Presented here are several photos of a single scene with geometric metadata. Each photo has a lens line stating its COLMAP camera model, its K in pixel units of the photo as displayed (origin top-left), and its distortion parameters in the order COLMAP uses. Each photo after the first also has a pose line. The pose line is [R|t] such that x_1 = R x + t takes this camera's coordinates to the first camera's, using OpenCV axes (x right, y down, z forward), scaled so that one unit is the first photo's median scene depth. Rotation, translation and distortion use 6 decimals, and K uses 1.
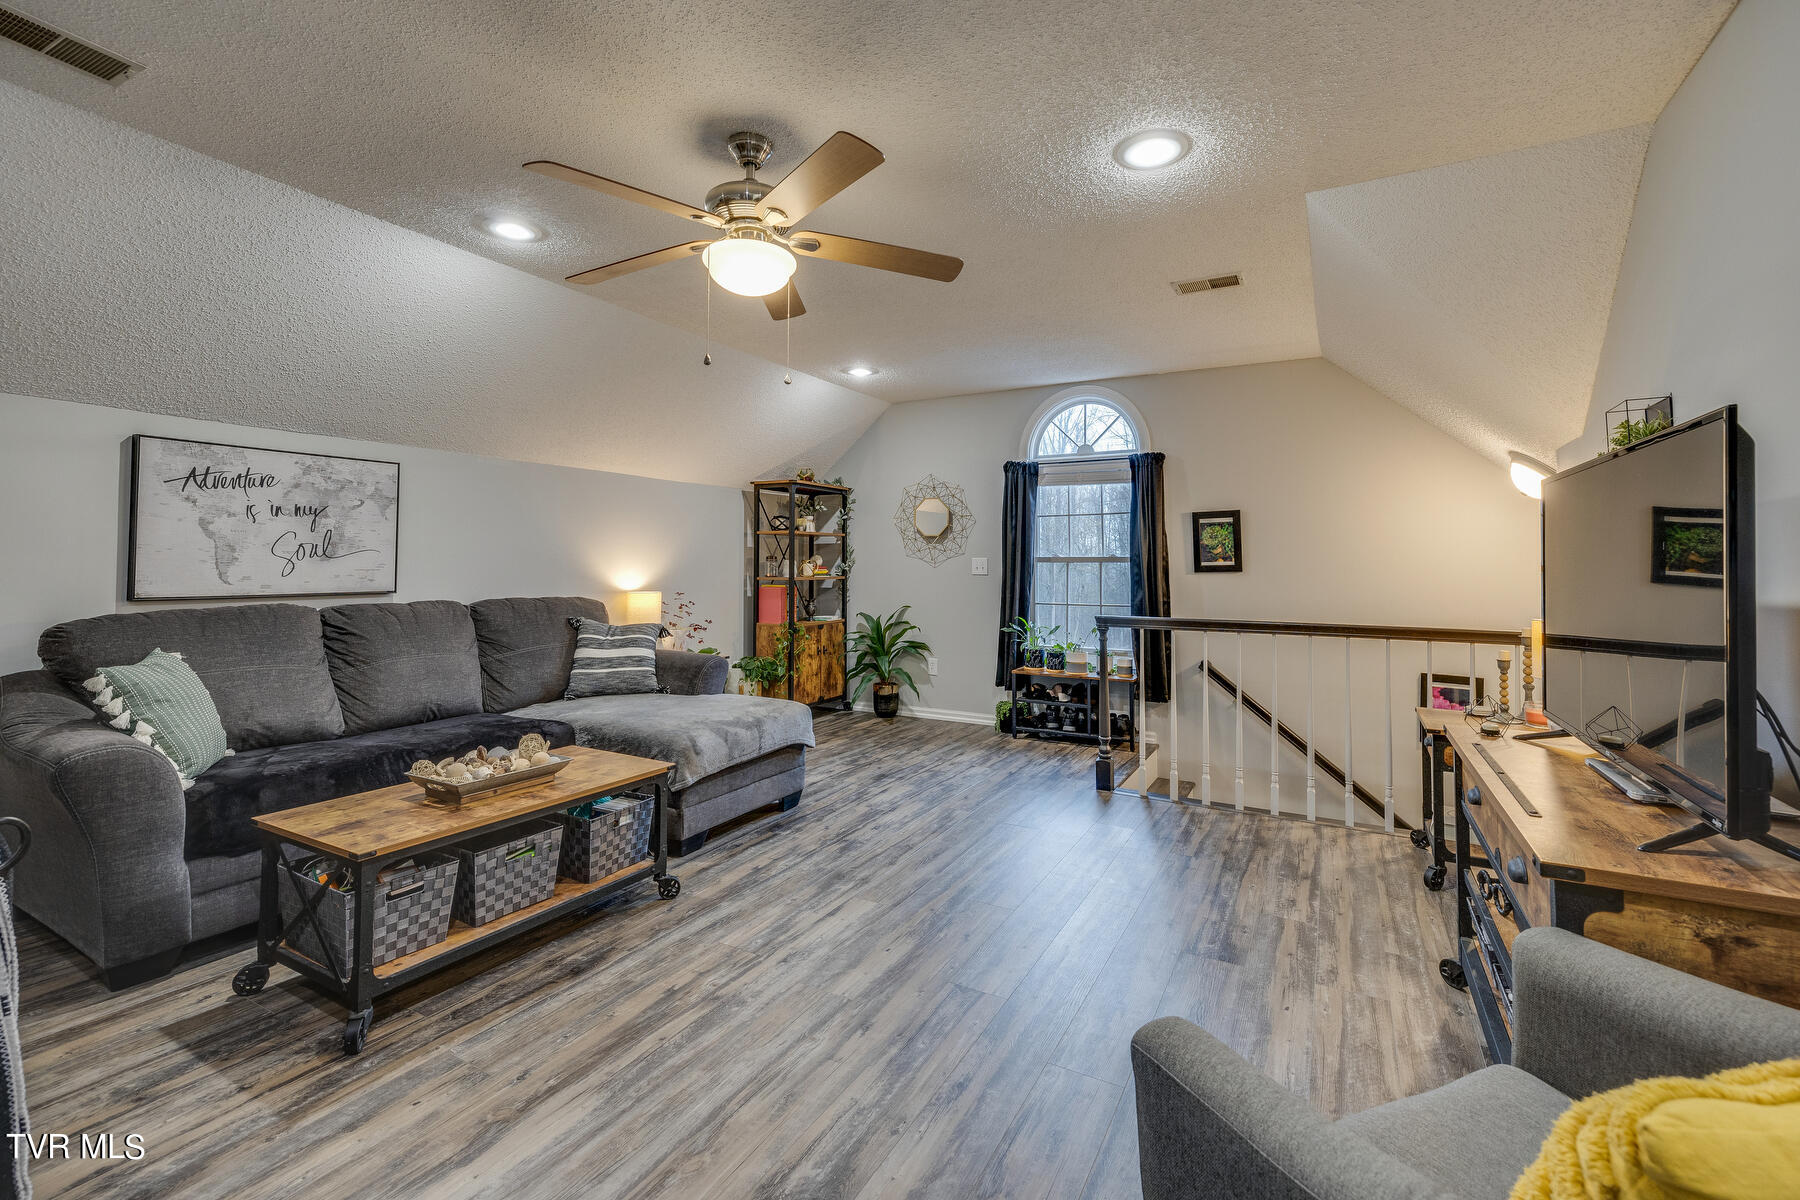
lens RADIAL K [[769.9, 0, 900.6], [0, 769.9, 562.6], [0, 0, 1]] dist [0.000358, 0.000022]
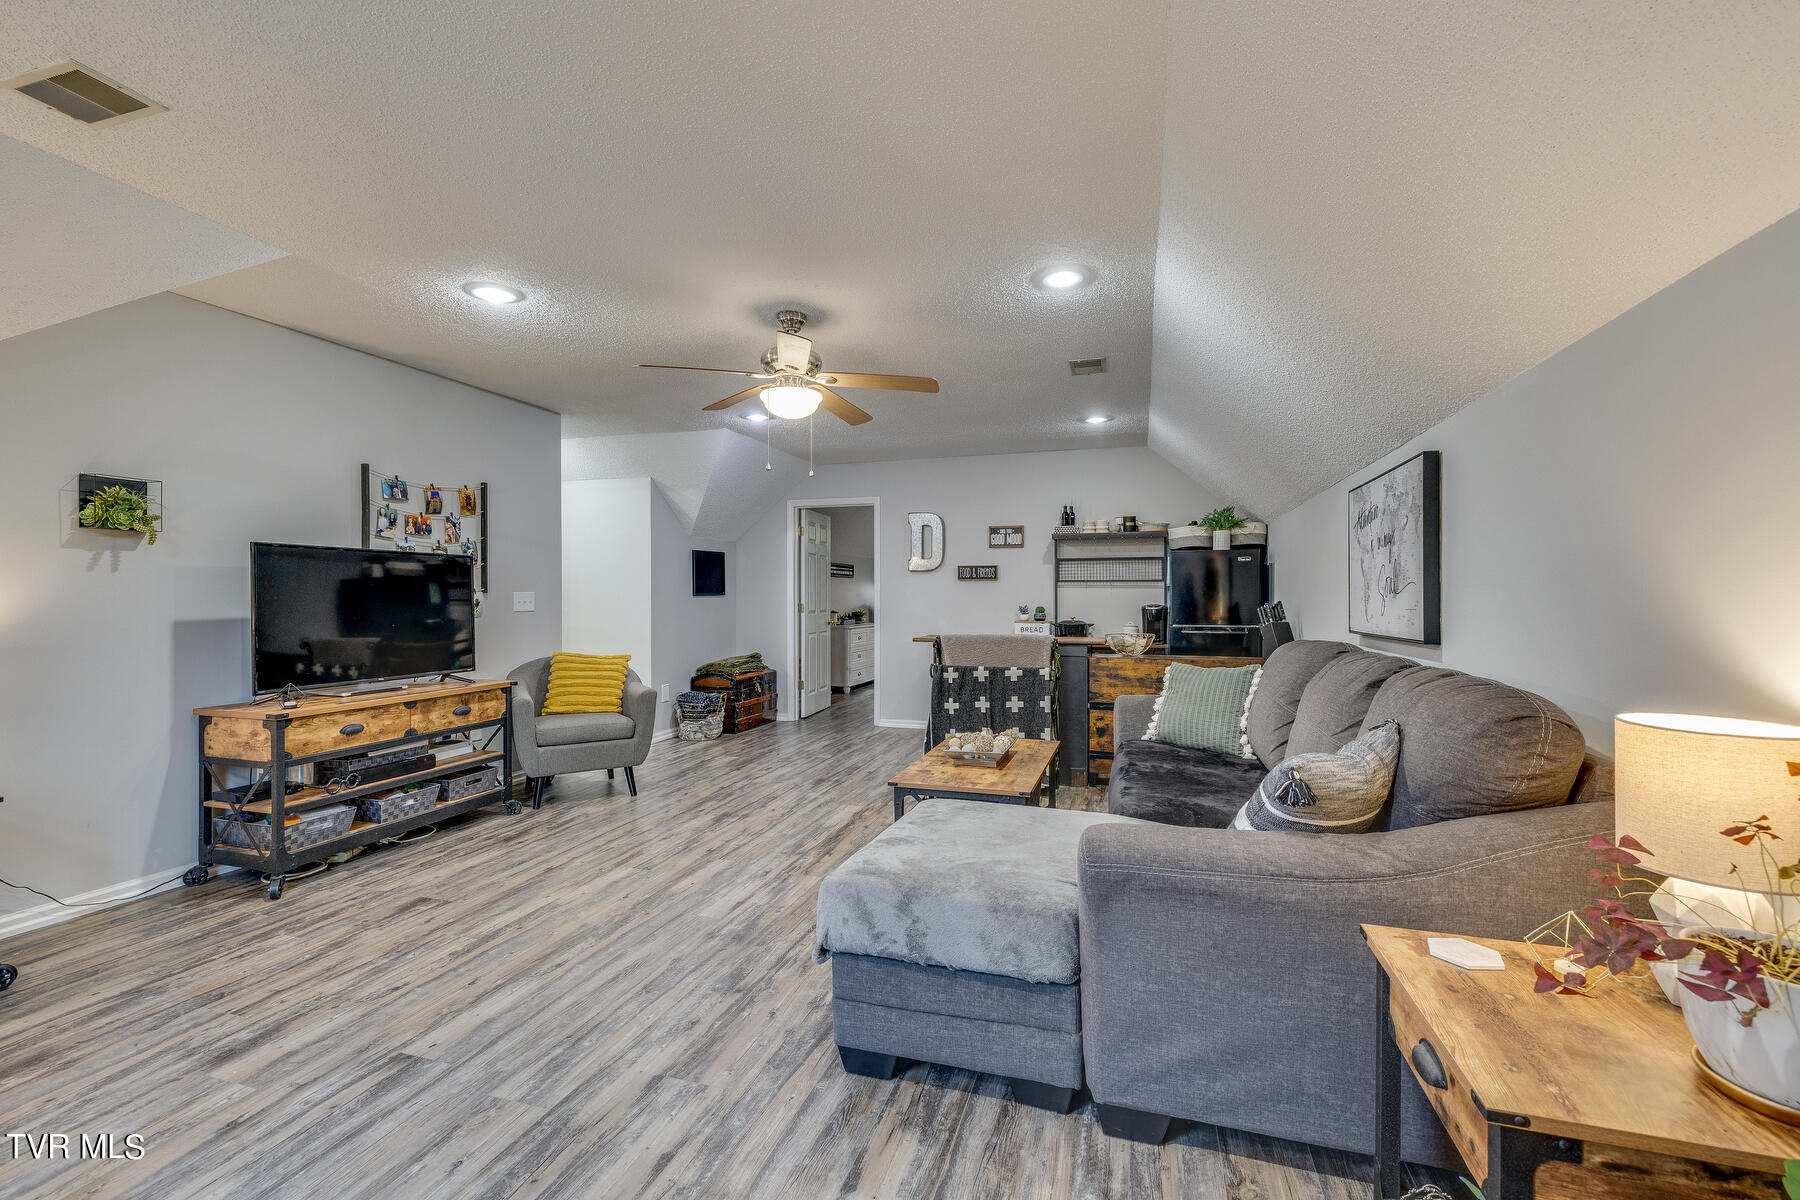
lens RADIAL K [[758.3, 0, 906.5], [0, 758.3, 596.5], [0, 0, 1]] dist [0.000659, 0.000064]
pose [[-0.978498, -0.005966, -0.206170, -0.086680], [-0.003889, 0.999938, -0.010477, 0.006739], [0.206220, -0.009449, -0.978460, 1.940451]]
